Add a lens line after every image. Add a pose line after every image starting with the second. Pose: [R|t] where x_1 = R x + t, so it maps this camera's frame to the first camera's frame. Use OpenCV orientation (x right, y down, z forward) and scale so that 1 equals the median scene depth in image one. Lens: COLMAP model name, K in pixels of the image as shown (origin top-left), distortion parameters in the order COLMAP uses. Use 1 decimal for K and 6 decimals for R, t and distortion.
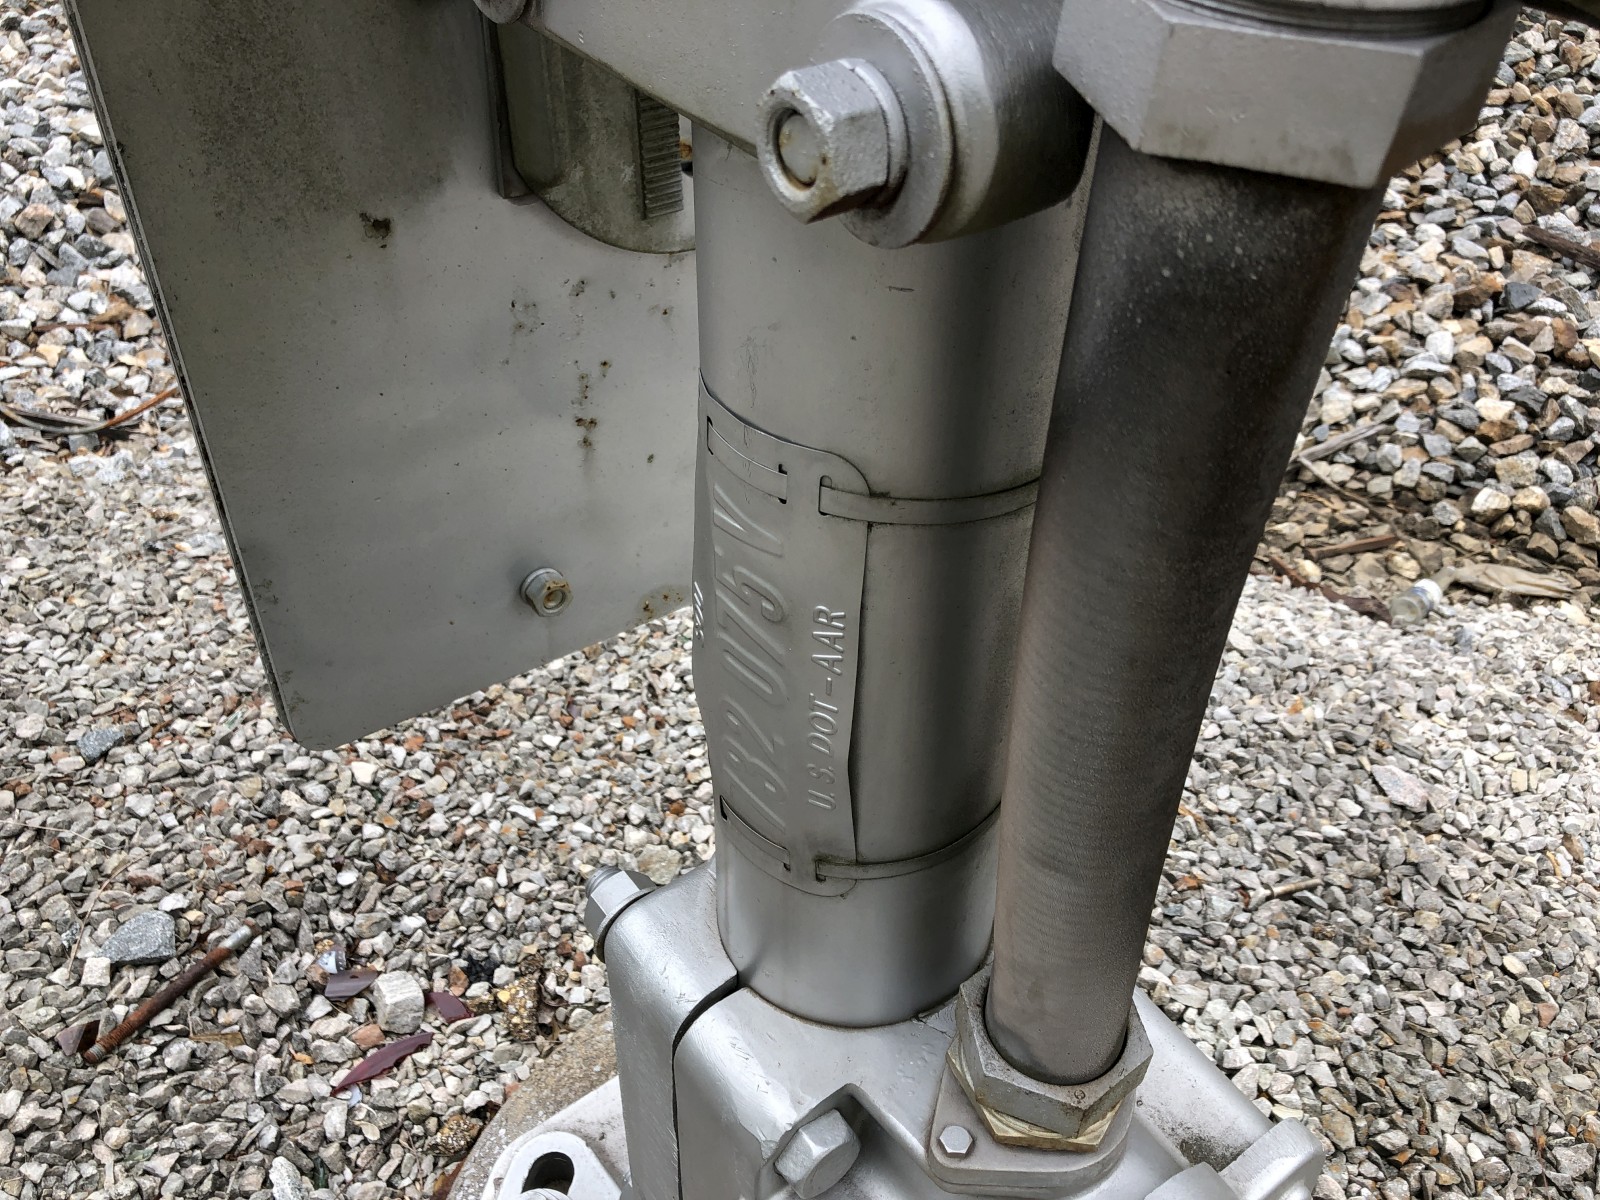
lens RADIAL K [[1307.2, 0, 802.7], [0, 1307.2, 594.0], [0, 0, 1]] dist [0.030206, -0.020331]
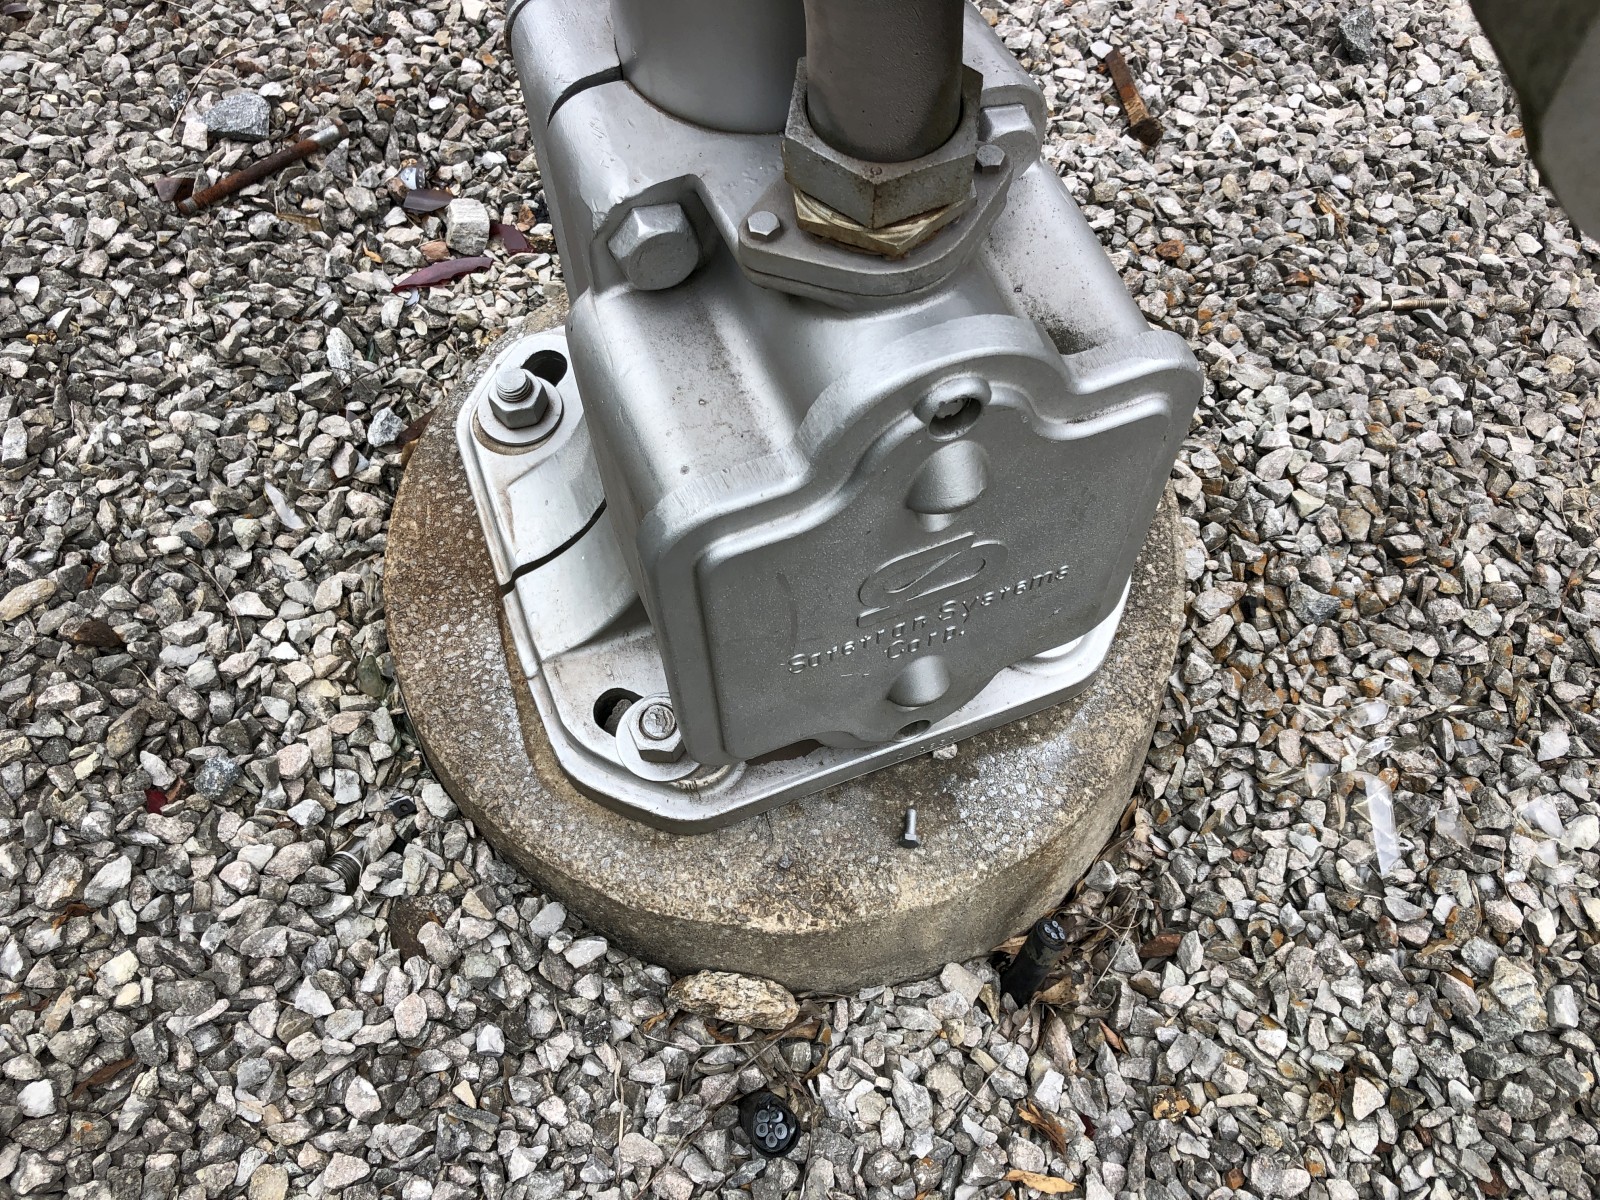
lens RADIAL K [[1307.2, 0, 848.4], [0, 1307.2, 597.7], [0, 0, 1]] dist [0.030206, -0.020331]
pose [[0.965661, 0.218945, -0.139860, 0.187971], [-0.154989, 0.917526, 0.366231, 0.156129], [0.208510, -0.331978, 0.919953, 0.022581]]
